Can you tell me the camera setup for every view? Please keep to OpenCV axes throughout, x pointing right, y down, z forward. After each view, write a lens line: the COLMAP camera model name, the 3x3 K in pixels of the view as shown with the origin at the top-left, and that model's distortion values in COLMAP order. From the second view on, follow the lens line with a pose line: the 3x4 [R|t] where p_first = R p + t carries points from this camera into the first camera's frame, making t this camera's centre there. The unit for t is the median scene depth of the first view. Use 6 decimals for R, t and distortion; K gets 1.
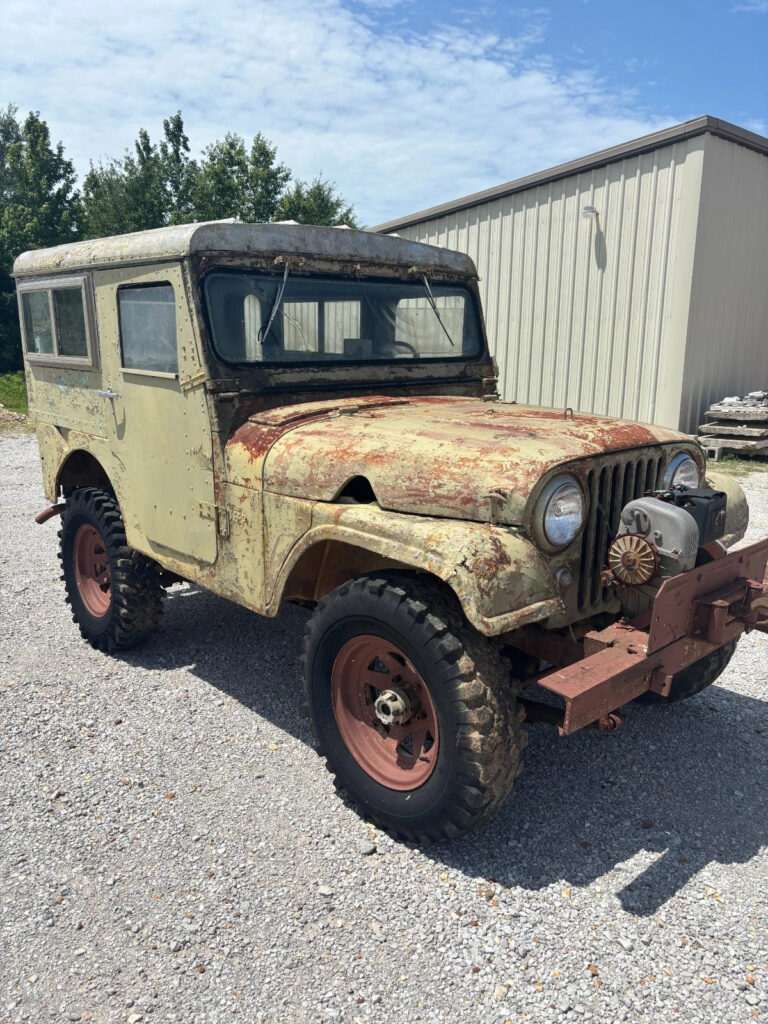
lens RADIAL K [[777.4, 0, 387.3], [0, 777.4, 518.5], [0, 0, 1]] dist [0.084121, -0.108806]
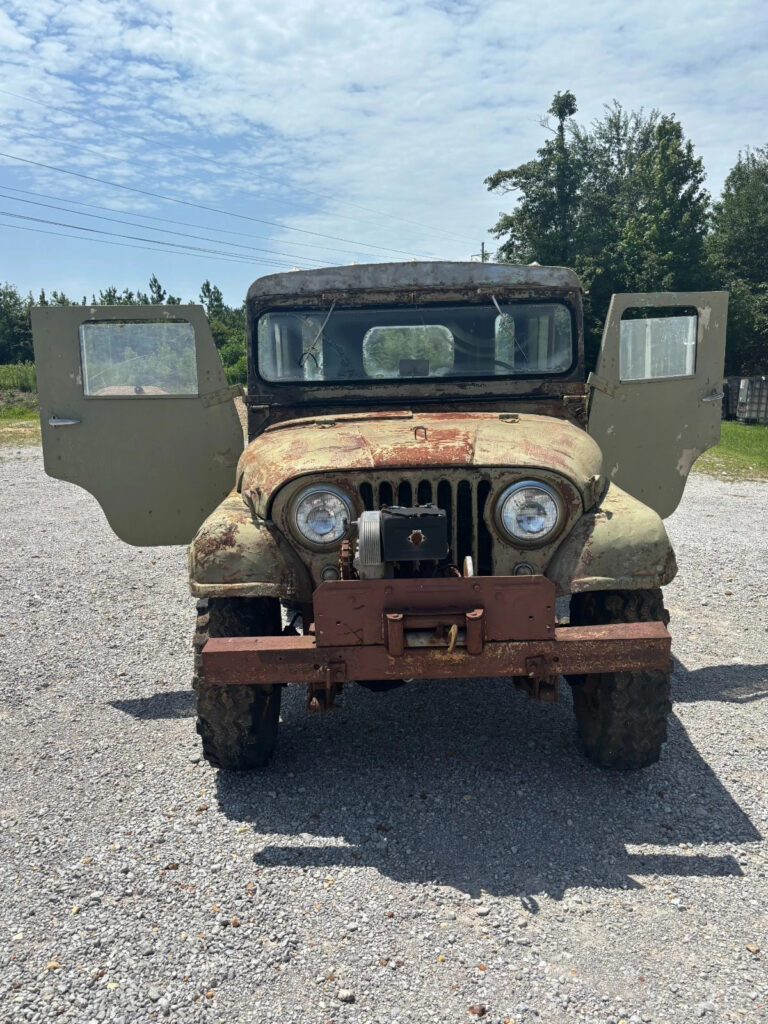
lens RADIAL K [[852.2, 0, 377.7], [0, 852.2, 514.4], [0, 0, 1]] dist [0.137744, -0.225102]
pose [[0.721368, 0.109834, -0.683787, 0.919254], [-0.130521, 0.991212, 0.021520, -0.037915], [0.680141, 0.073725, 0.729364, 0.116700]]
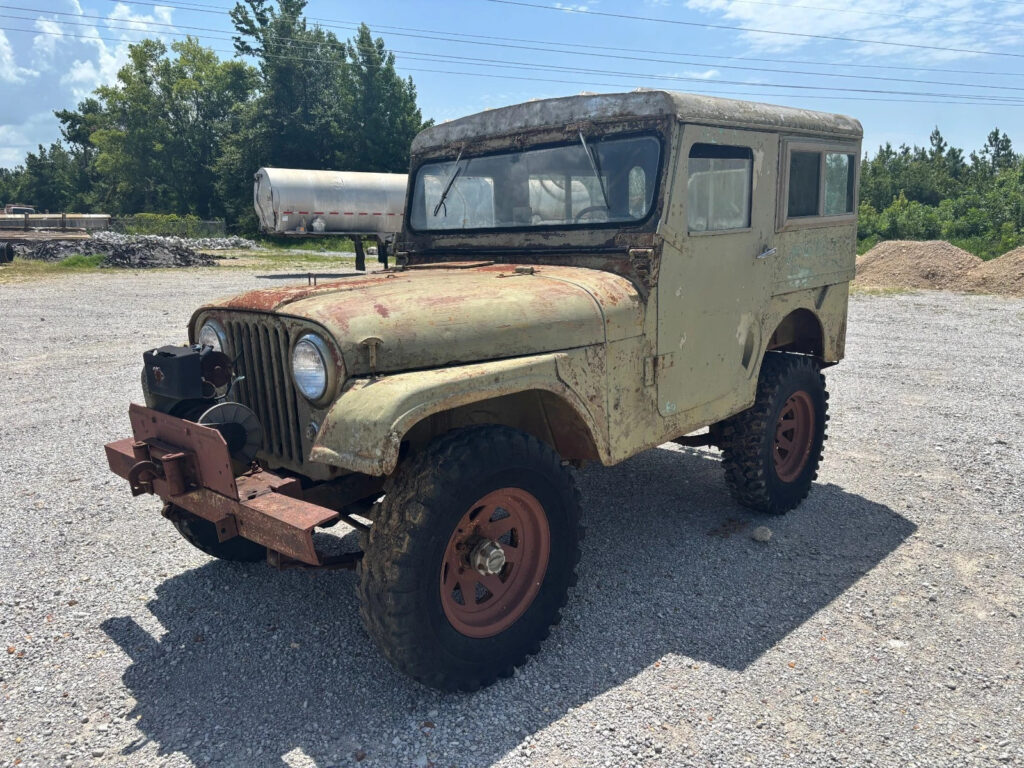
lens RADIAL K [[777.4, 0, 514.2], [0, 777.4, 382.6], [0, 0, 1]] dist [0.084121, -0.108806]
pose [[0.055170, 0.192253, -0.979793, 1.213525], [-0.193958, 0.964659, 0.178362, -0.222243], [0.979457, 0.180199, 0.090509, 1.109552]]
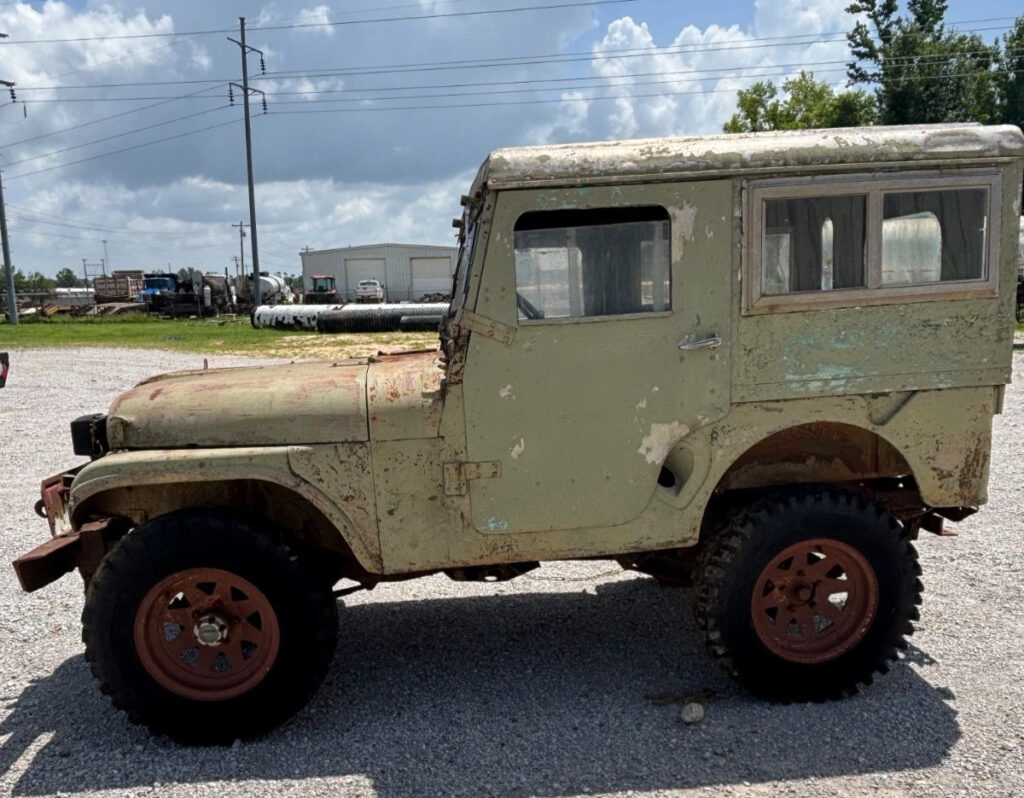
lens RADIAL K [[894.1, 0, 512.3], [0, 894.1, 503.8], [0, 0, 1]] dist [0.096141, -0.128015]
pose [[-0.603145, 0.190414, -0.774570, 0.980973], [-0.134038, 0.933082, 0.333755, -0.422332], [0.786288, 0.305124, -0.537261, 2.014752]]
